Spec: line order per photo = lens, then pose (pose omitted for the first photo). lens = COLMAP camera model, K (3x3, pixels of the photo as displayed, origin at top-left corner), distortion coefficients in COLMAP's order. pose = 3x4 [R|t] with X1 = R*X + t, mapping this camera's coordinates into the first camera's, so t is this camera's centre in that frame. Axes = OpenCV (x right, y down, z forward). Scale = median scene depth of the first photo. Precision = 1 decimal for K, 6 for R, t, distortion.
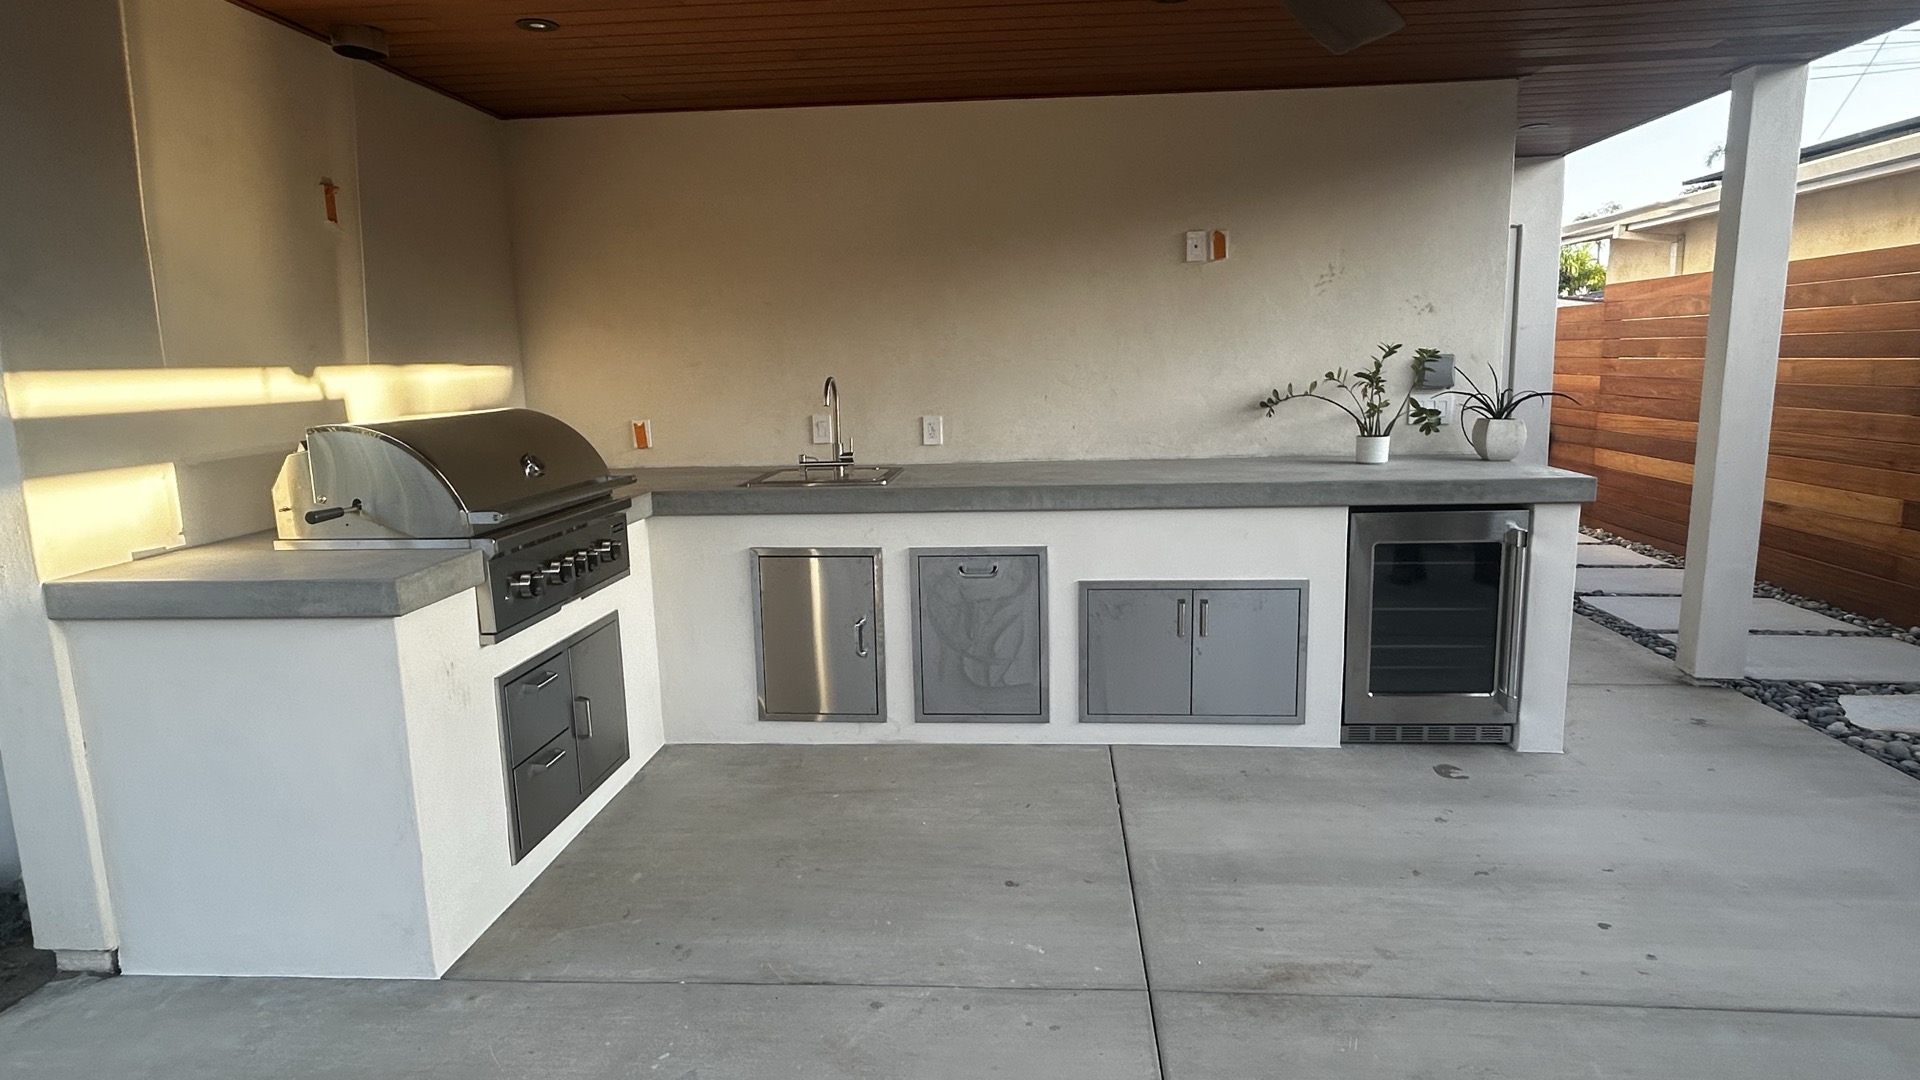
lens RADIAL K [[1070.9, 0, 964.1], [0, 1070.9, 536.5], [0, 0, 1]] dist [-0.007669, 0.005012]
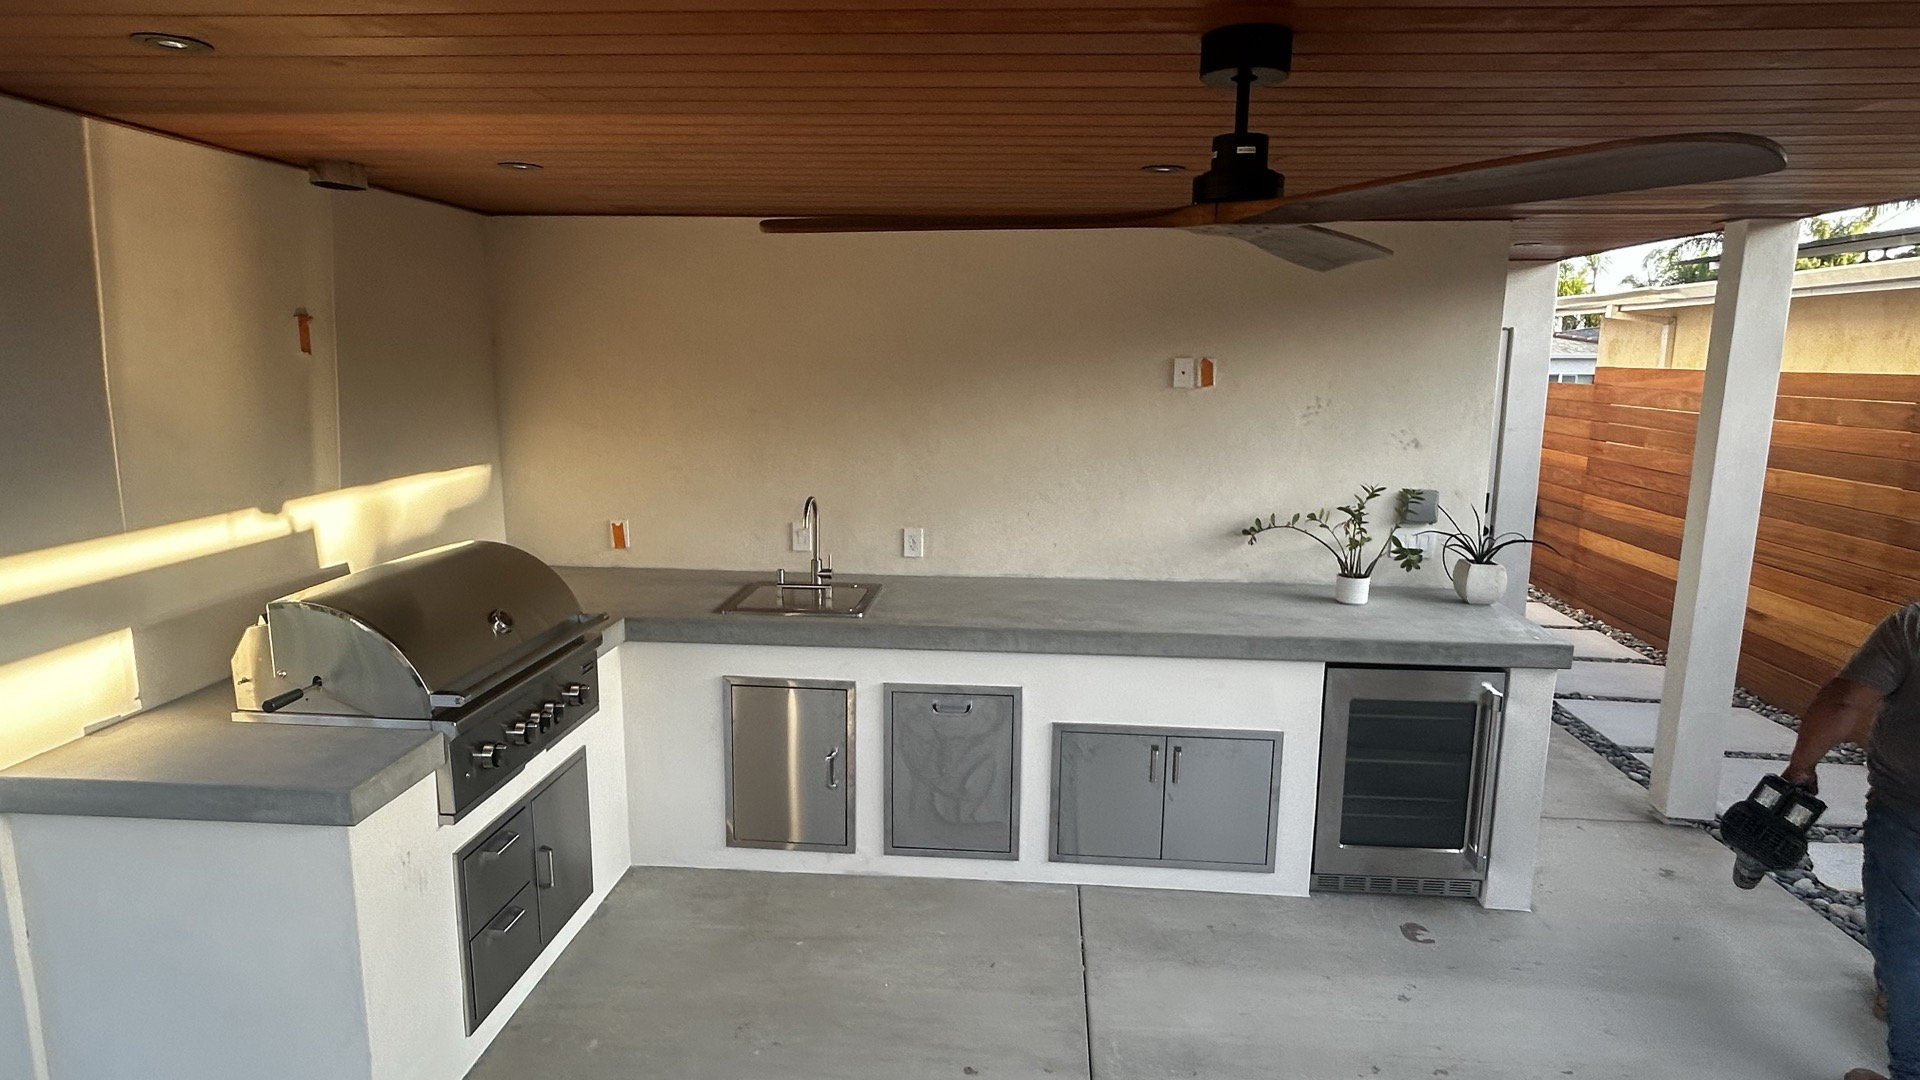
lens RADIAL K [[1070.9, 0, 964.7], [0, 1070.9, 537.7], [0, 0, 1]] dist [-0.007669, 0.005012]
pose [[0.999392, 0.033411, 0.009947, 0.010012], [-0.033467, 0.999425, 0.005531, -0.134278], [-0.009756, -0.005861, 0.999935, 0.007731]]
